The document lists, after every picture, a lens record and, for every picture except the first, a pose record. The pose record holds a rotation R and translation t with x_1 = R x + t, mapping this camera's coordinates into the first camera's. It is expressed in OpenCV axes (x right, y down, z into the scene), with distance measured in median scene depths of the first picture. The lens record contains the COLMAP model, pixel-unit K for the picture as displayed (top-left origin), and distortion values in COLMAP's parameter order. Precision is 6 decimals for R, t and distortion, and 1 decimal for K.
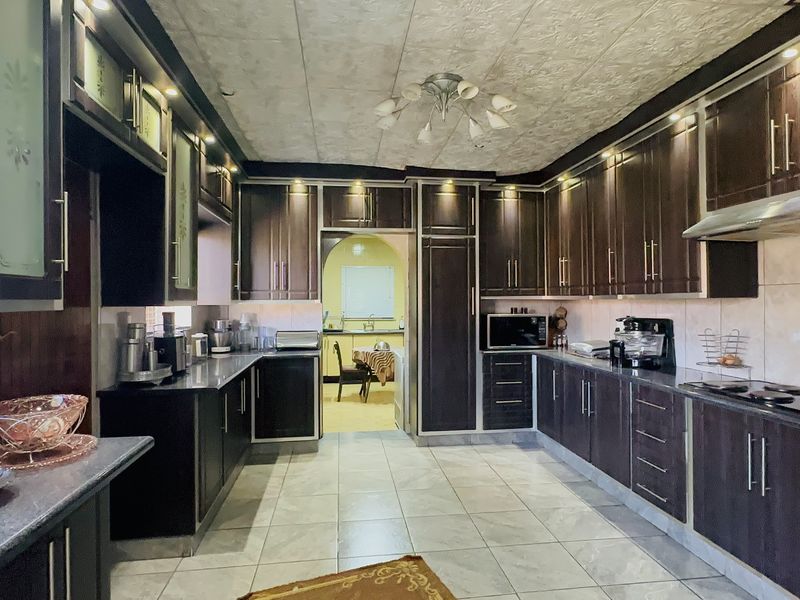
lens RADIAL K [[468.0, 0, 399.6], [0, 468.0, 299.0], [0, 0, 1]] dist [-0.002519, 0.000818]
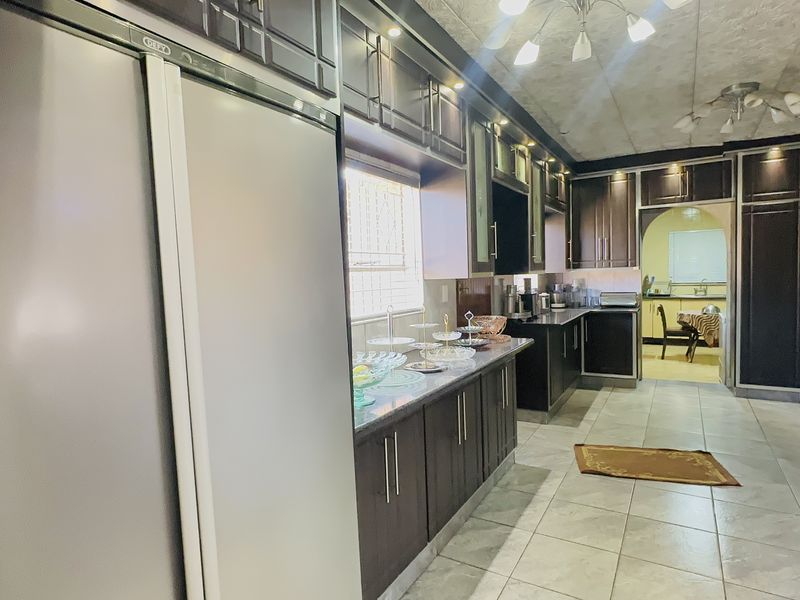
lens RADIAL K [[468.0, 0, 399.6], [0, 468.0, 299.0], [0, 0, 1]] dist [-0.002519, 0.000818]
pose [[0.783828, 0.011250, -0.620876, 0.105975], [0.031081, 0.997872, 0.057319, -0.003889], [0.620200, -0.064225, 0.781810, -0.363676]]
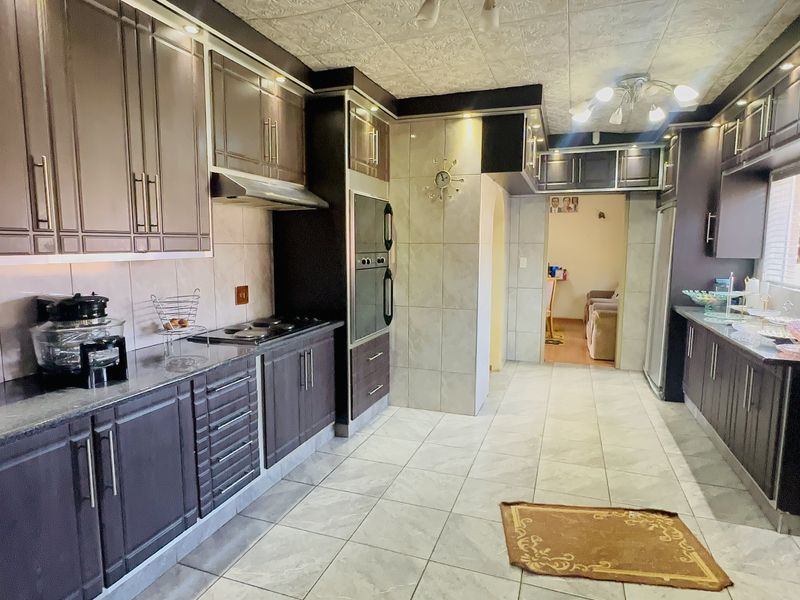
lens RADIAL K [[468.0, 0, 399.6], [0, 468.0, 299.0], [0, 0, 1]] dist [-0.002519, 0.000818]
pose [[-0.883036, -0.038633, 0.467712, -0.090643], [0.015747, 0.993606, 0.111803, -0.018205], [-0.469040, 0.106091, -0.876782, 1.072005]]
